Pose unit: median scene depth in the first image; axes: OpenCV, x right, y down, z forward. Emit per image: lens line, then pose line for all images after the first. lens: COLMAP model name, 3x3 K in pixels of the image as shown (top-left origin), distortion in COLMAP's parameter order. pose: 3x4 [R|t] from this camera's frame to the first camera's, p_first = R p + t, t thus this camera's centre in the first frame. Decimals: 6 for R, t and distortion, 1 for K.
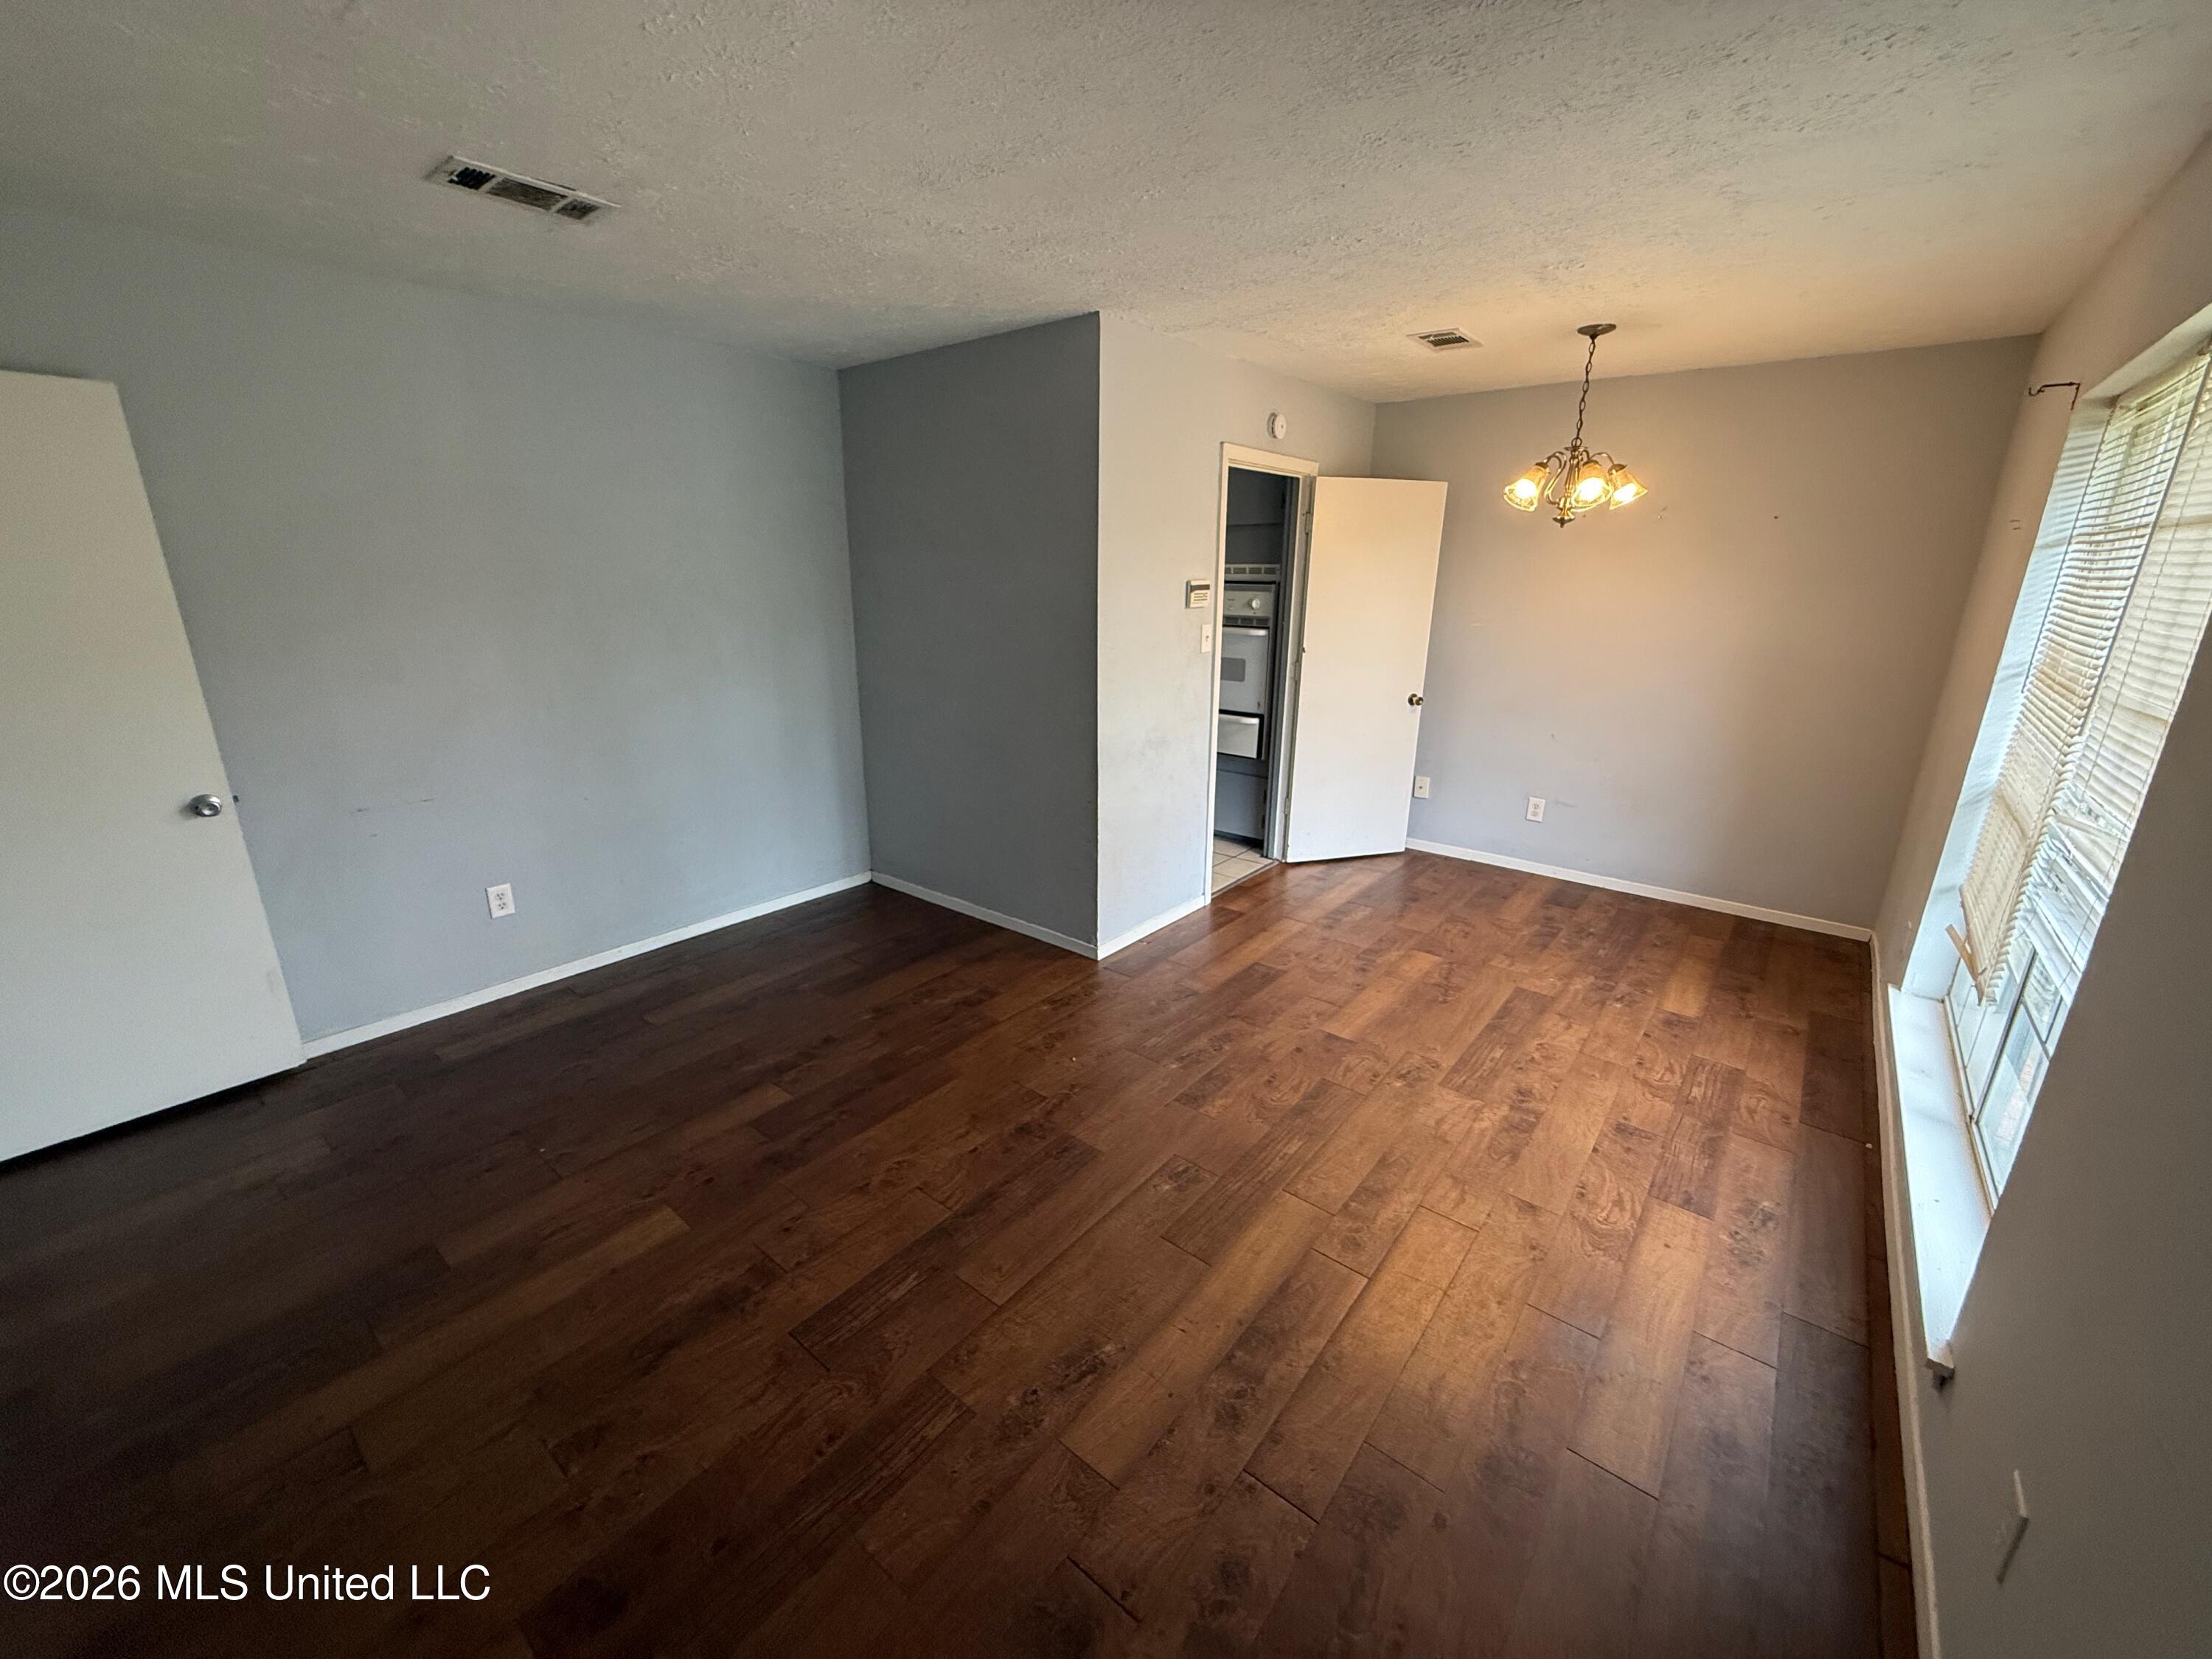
lens RADIAL K [[887.7, 0, 1106.2], [0, 887.7, 829.3], [0, 0, 1]] dist [0.002164, 0.000047]
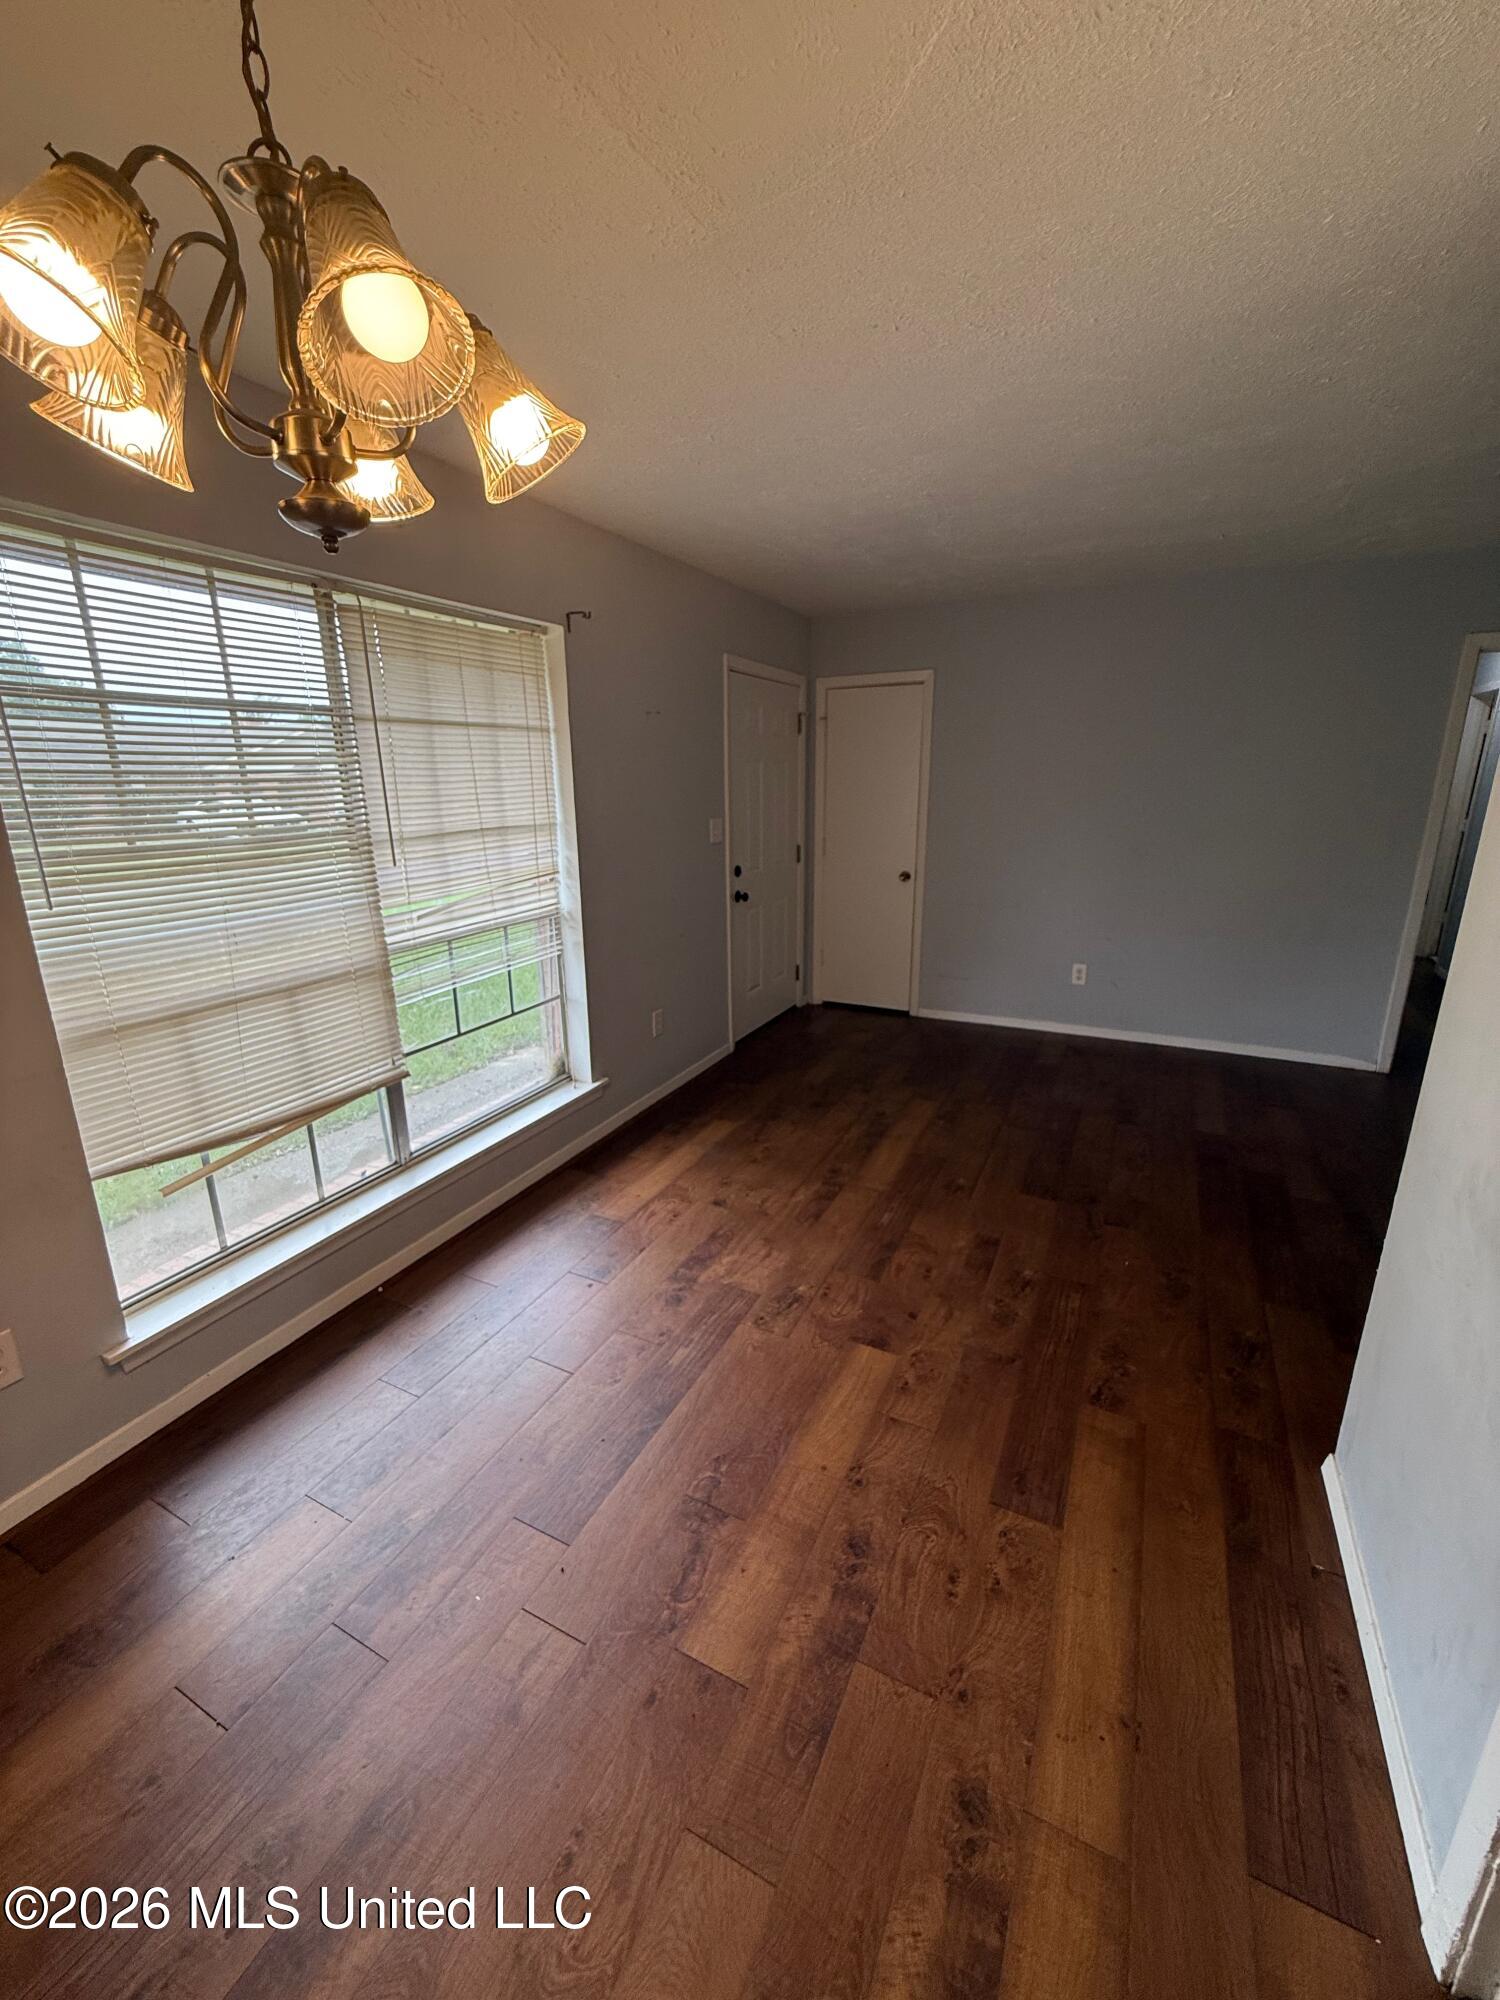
lens RADIAL K [[802.6, 0, 750.2], [0, 802.6, 996.8], [0, 0, 1]] dist [0.002164, 0.000047]
pose [[-0.977700, 0.056021, -0.202394, 0.537616], [-0.062028, 0.843728, 0.533175, -0.434374], [0.200635, 0.533839, -0.821439, 1.521332]]
